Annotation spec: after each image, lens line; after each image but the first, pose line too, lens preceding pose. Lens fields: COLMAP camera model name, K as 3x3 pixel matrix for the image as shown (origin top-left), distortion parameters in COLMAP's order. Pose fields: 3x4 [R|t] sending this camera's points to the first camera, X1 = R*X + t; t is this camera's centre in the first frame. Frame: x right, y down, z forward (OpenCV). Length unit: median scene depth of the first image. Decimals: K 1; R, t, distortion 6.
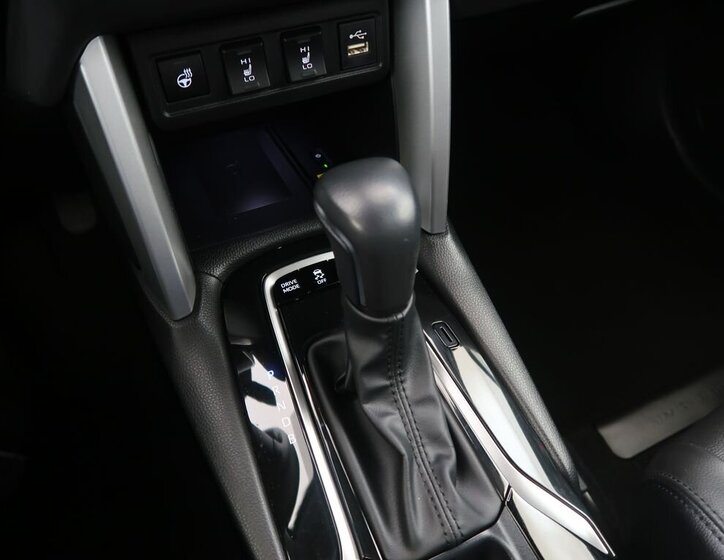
lens RADIAL K [[570.1, 0, 362.0], [0, 570.1, 280.0], [0, 0, 1]] dist [-0.009285, -0.004858]
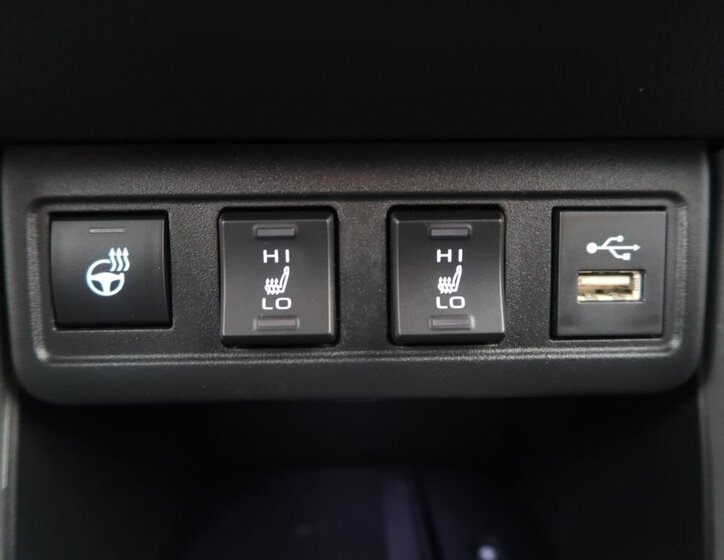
lens RADIAL K [[570.1, 0, 362.0], [0, 570.1, 280.0], [0, 0, 1]] dist [-0.009285, -0.004858]
pose [[0.914634, 0.080958, -0.396093, -0.007973], [-0.289179, 0.815683, -0.501036, -0.196160], [0.282524, 0.572807, 0.769463, 0.710867]]
